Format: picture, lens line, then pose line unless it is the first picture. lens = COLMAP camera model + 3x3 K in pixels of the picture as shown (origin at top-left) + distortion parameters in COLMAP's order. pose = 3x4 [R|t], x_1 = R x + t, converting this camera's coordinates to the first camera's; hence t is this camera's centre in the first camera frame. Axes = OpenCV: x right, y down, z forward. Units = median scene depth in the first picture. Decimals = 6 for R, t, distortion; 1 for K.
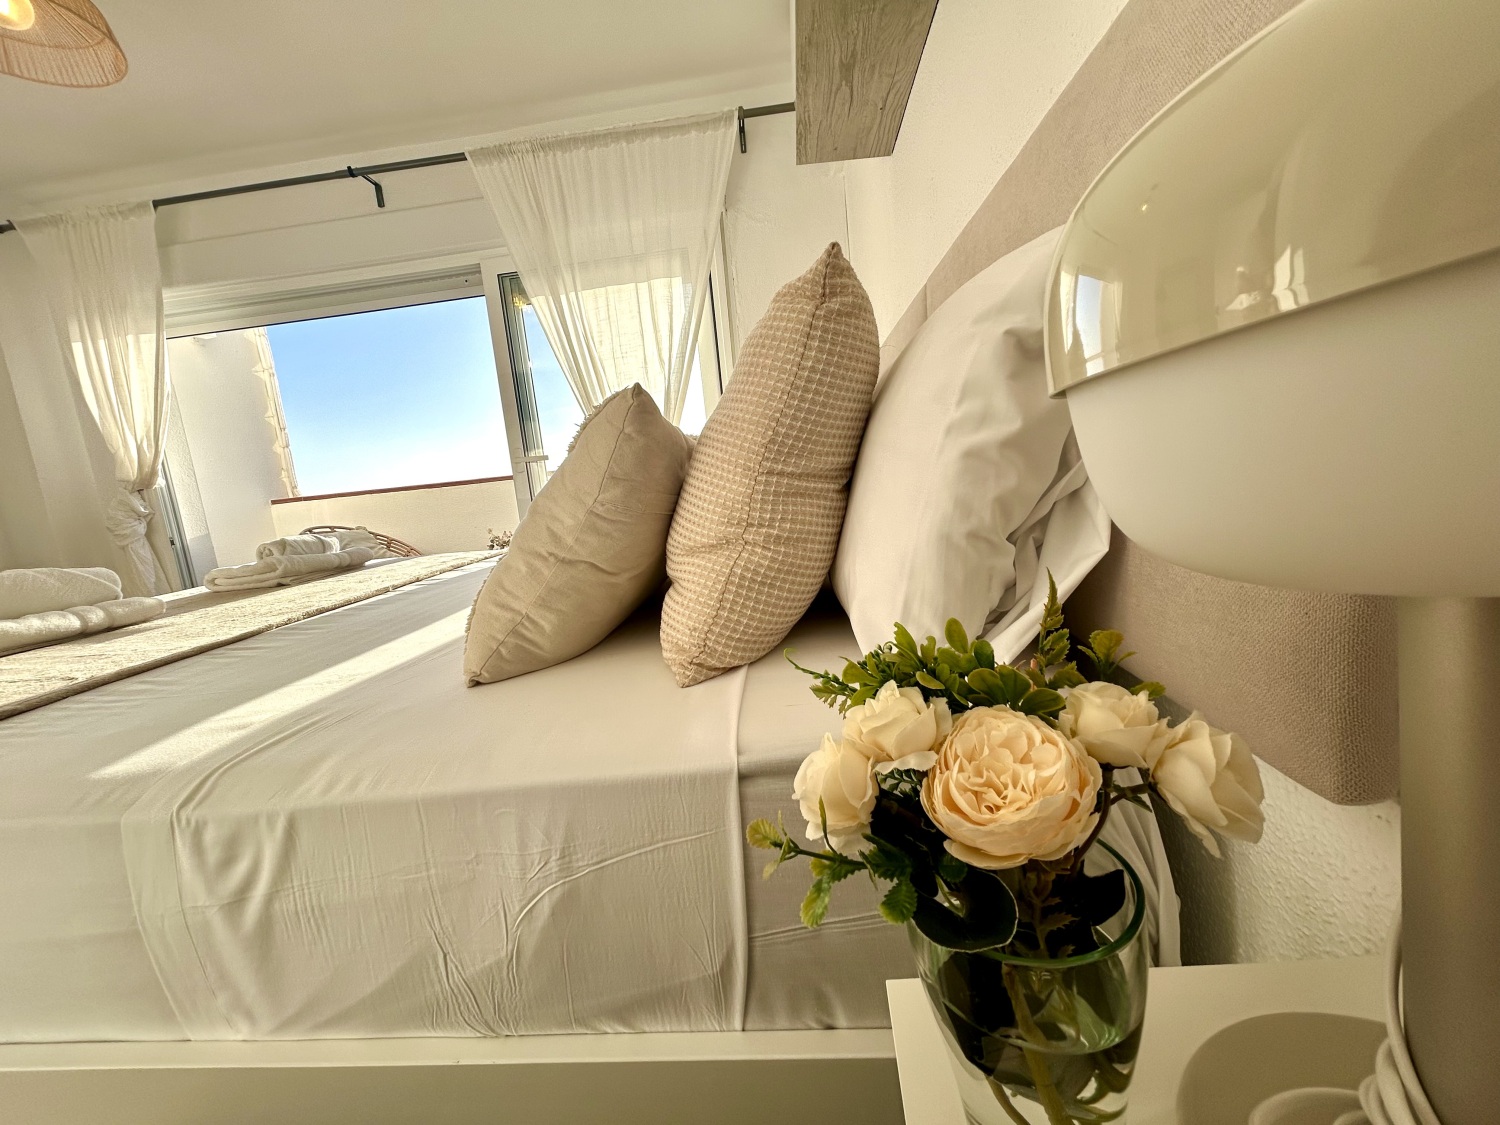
lens RADIAL K [[601.9, 0, 746.3], [0, 601.9, 569.5], [0, 0, 1]] dist [-0.002341, 0.000896]
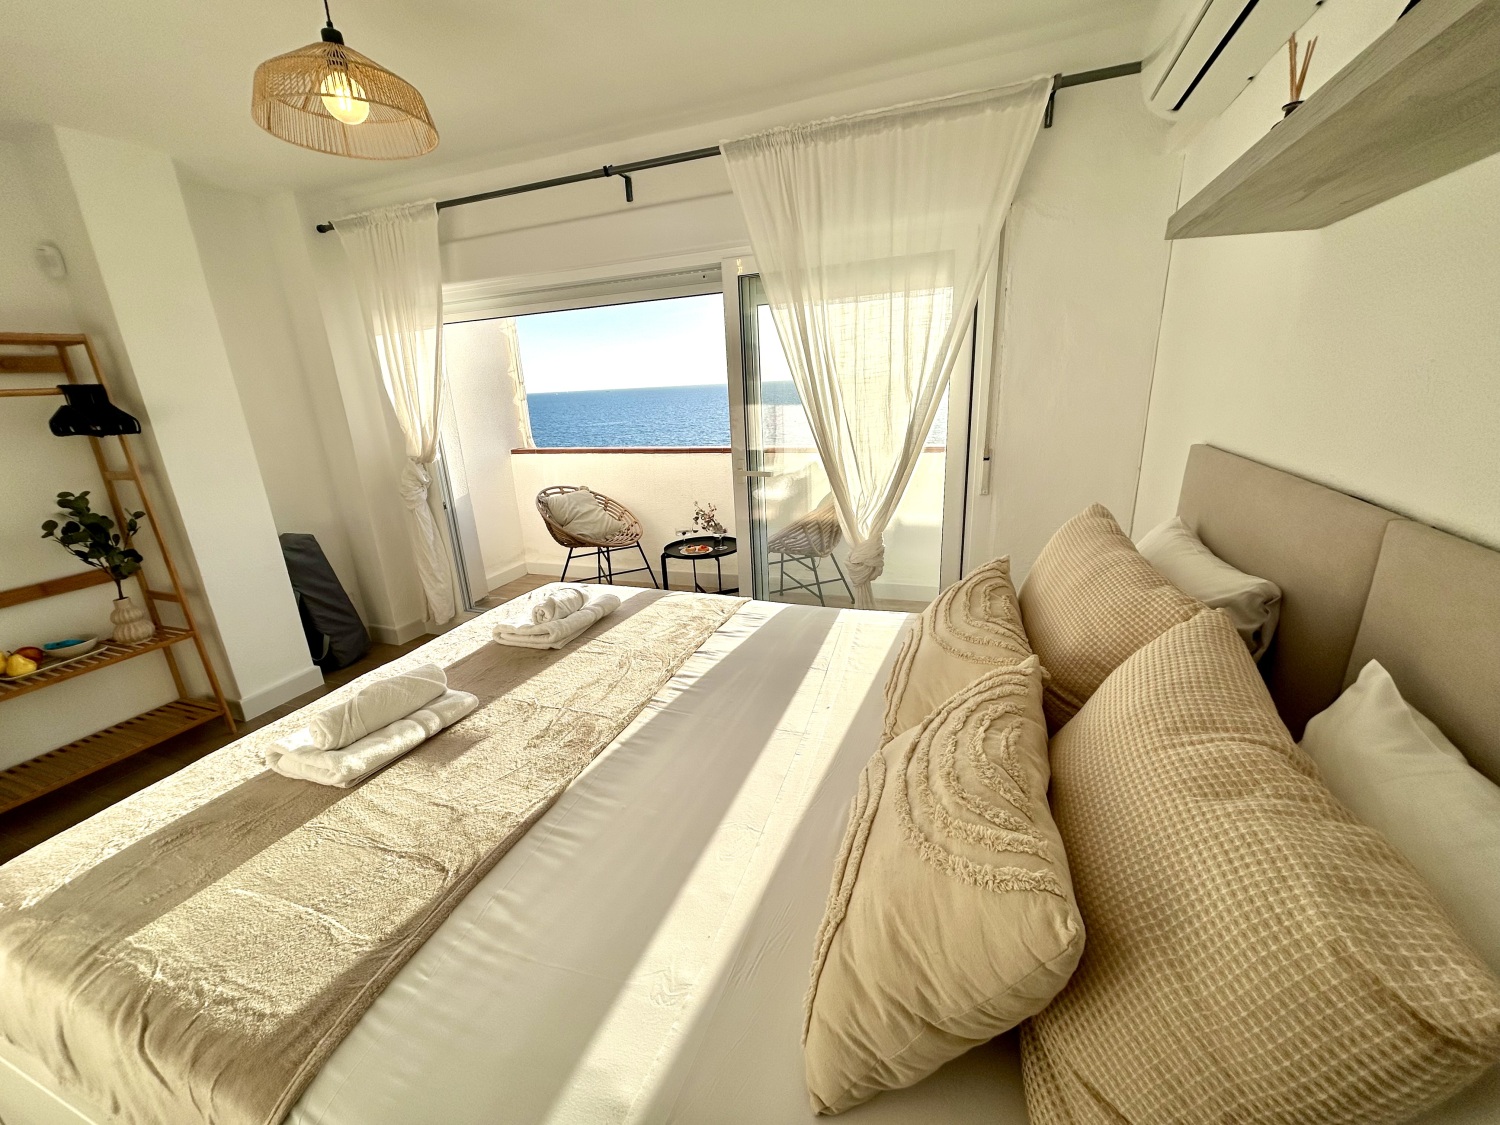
lens RADIAL K [[601.9, 0, 744.7], [0, 601.9, 564.4], [0, 0, 1]] dist [-0.002341, 0.000896]
pose [[0.959235, 0.128466, -0.251722, -0.113957], [-0.087621, 0.982010, 0.167268, -0.215553], [0.268682, -0.138393, 0.953235, 0.042245]]
